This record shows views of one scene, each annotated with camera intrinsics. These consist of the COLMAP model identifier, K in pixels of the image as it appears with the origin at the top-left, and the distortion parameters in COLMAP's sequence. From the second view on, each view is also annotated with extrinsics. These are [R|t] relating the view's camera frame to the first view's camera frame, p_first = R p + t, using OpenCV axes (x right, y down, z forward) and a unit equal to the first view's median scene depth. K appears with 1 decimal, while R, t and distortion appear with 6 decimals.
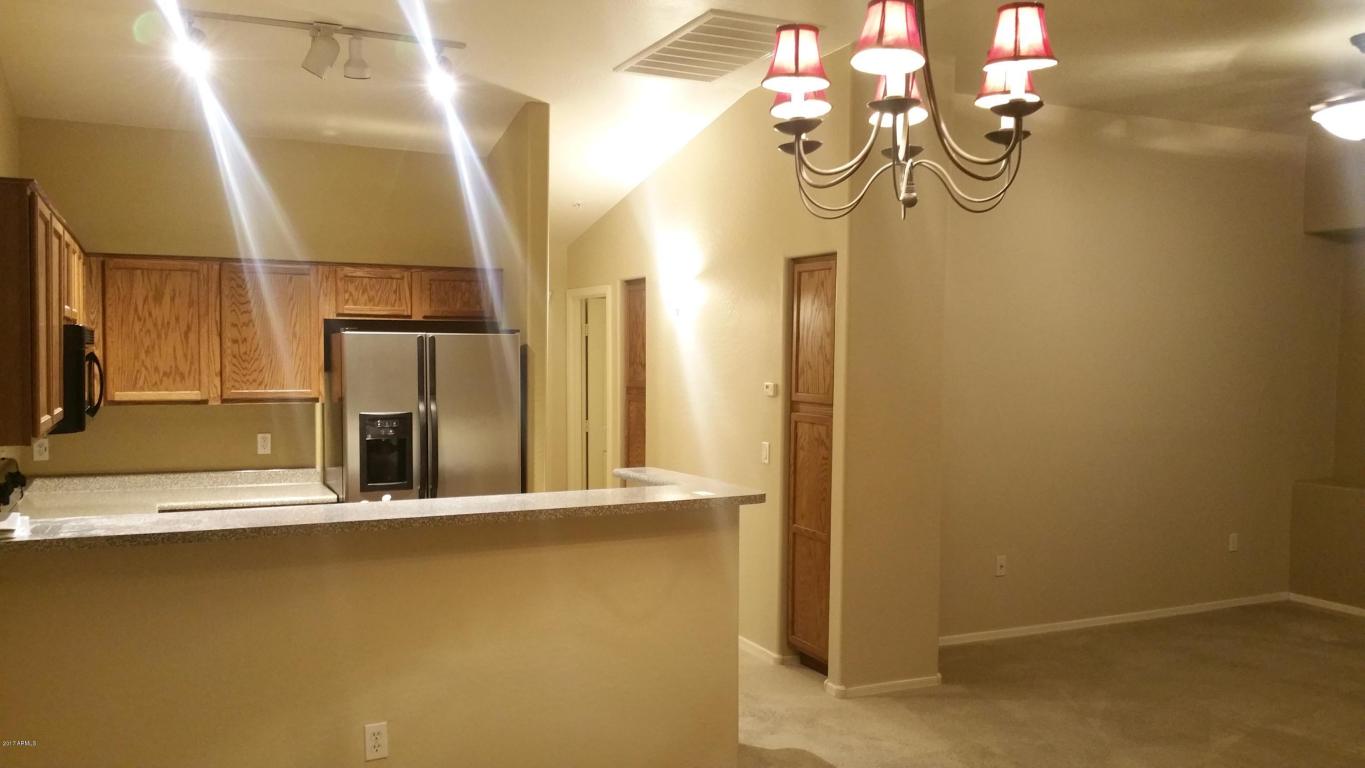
lens RADIAL K [[1105.2, 0, 682.5], [0, 1105.2, 384.0], [0, 0, 1]] dist [0.058312, -0.003981]
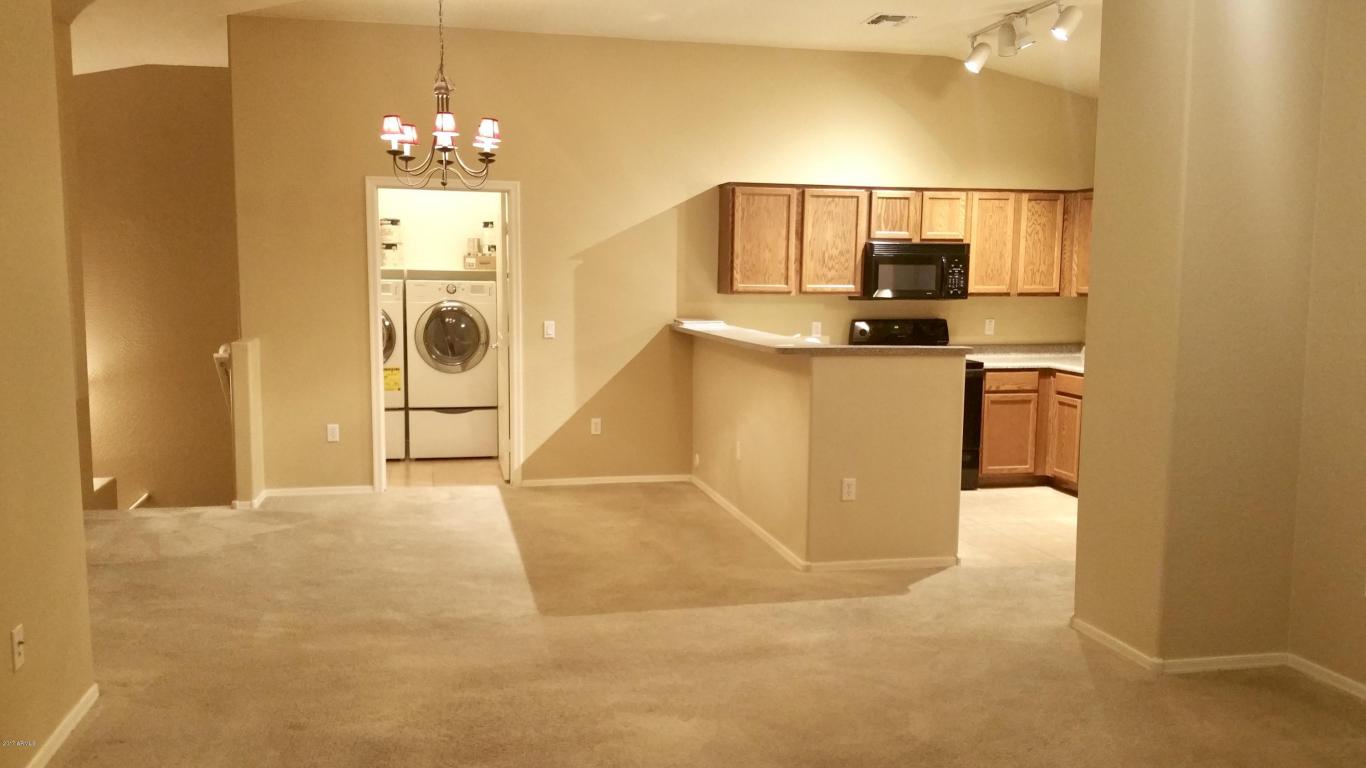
lens RADIAL K [[1106.0, 0, 683.0], [0, 1106.0, 384.0], [0, 0, 1]] dist [0.058312, -0.003981]
pose [[-0.111982, 0.110627, -0.987533, 1.082559], [-0.057864, 0.991372, 0.117619, -0.013919], [0.992024, 0.070313, -0.104614, 0.748965]]
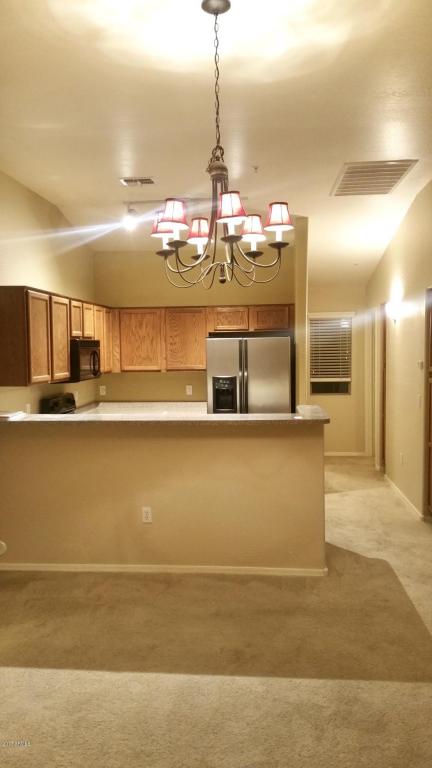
lens RADIAL K [[621.8, 0, 216.0], [0, 621.8, 384.0], [0, 0, 1]] dist [0.058312, -0.003981]
pose [[0.856272, 0.014478, -0.516322, 0.326035], [0.001981, 0.999508, 0.031313, 0.003329], [0.516521, -0.027835, 0.855822, -0.020604]]
